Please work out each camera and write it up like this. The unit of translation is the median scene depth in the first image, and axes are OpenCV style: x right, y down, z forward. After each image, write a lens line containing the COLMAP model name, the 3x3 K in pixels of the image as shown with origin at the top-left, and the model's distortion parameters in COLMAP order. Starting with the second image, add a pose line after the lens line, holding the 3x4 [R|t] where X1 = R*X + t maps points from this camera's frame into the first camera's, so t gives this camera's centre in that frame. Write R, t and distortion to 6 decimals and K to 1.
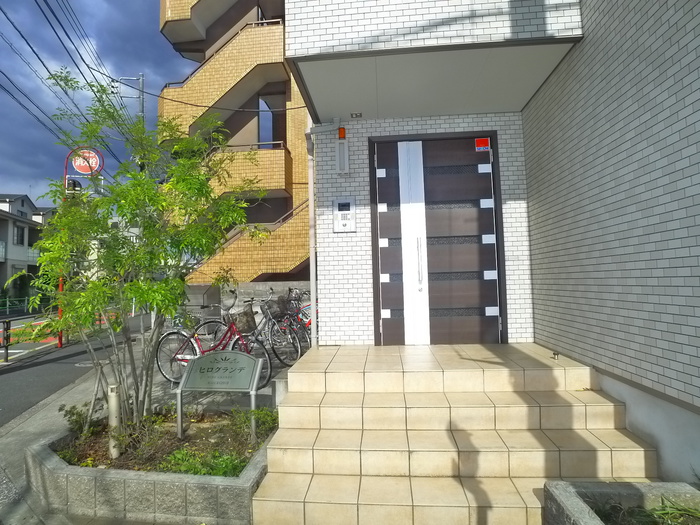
lens RADIAL K [[401.8, 0, 345.8], [0, 401.8, 255.5], [0, 0, 1]] dist [-0.045525, 0.001816]
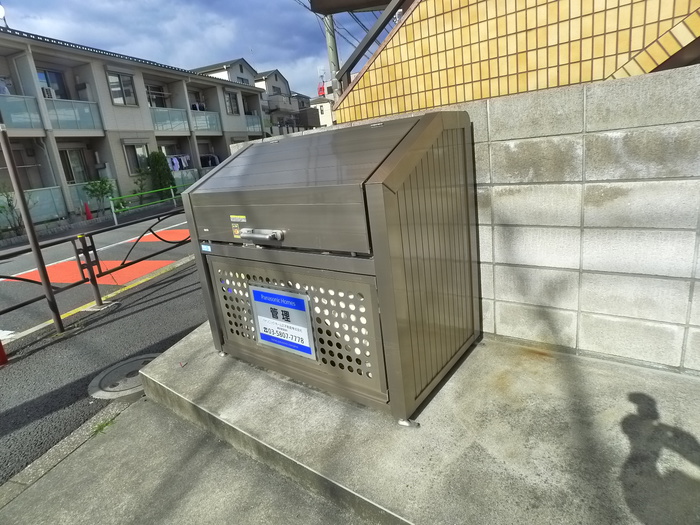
lens RADIAL K [[401.8, 0, 345.8], [0, 401.8, 255.5], [0, 0, 1]] dist [-0.045525, 0.001816]
pose [[0.834530, 0.065285, -0.547081, -0.620284], [0.129086, 0.942149, 0.309342, 0.168824], [0.535627, -0.328776, 0.777824, 1.911793]]
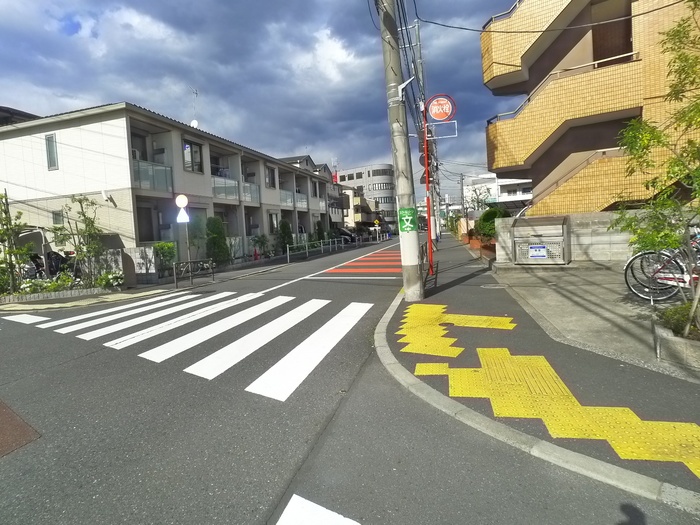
lens RADIAL K [[401.8, 0, 345.8], [0, 401.8, 255.5], [0, 0, 1]] dist [-0.045525, 0.001816]
pose [[0.863628, 0.001761, -0.504126, -0.718798], [0.071042, 0.989590, 0.125161, 0.022602], [0.499098, -0.143906, 0.854513, -0.319187]]
